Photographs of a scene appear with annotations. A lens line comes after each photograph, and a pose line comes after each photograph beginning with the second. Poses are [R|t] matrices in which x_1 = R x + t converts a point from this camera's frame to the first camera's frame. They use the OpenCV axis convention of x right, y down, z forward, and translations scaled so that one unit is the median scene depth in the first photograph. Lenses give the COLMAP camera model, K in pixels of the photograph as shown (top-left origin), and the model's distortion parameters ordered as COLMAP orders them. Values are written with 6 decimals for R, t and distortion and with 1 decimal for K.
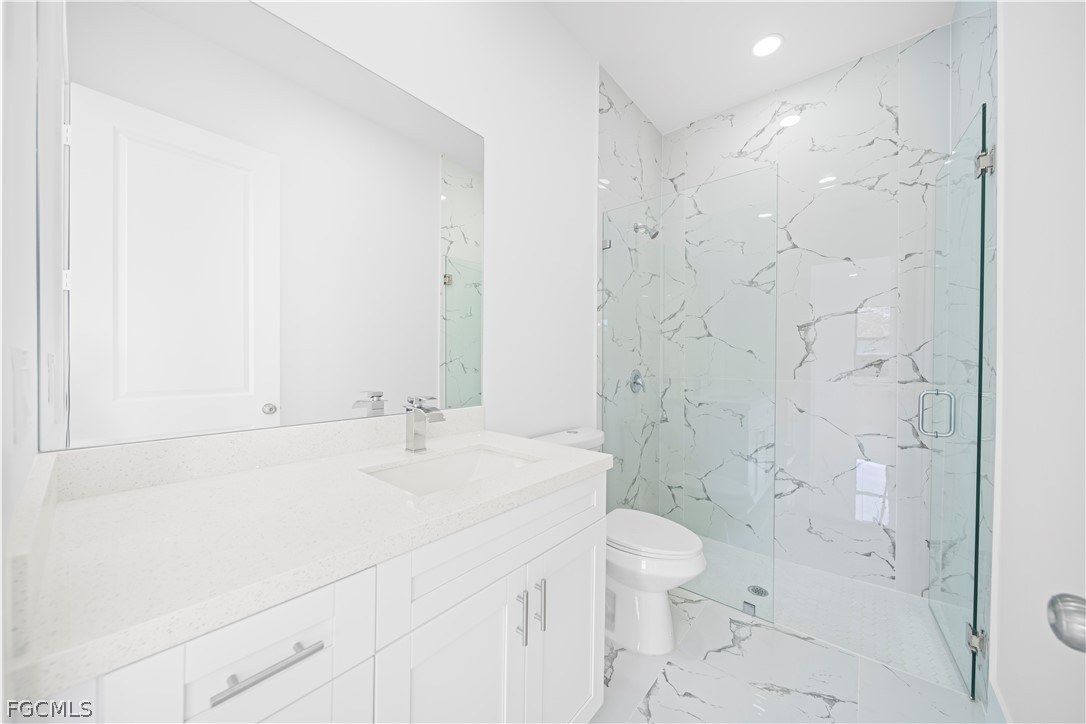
lens RADIAL K [[383.6, 0, 544.7], [0, 383.6, 364.0], [0, 0, 1]] dist [0.000816, 0.000063]
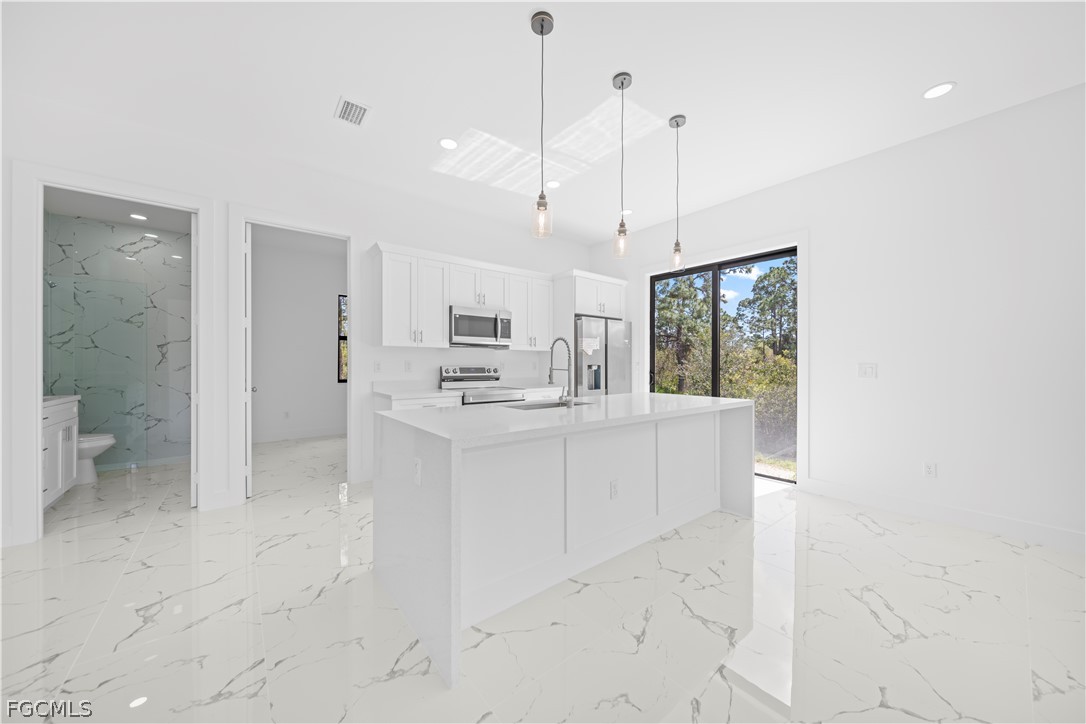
lens RADIAL K [[383.6, 0, 544.7], [0, 383.6, 364.0], [0, 0, 1]] dist [0.000816, 0.000063]
pose [[0.194633, -0.005187, 0.980862, -0.926950], [0.006401, 0.999971, 0.004018, 0.007211], [-0.980855, 0.005497, 0.194660, -1.393761]]
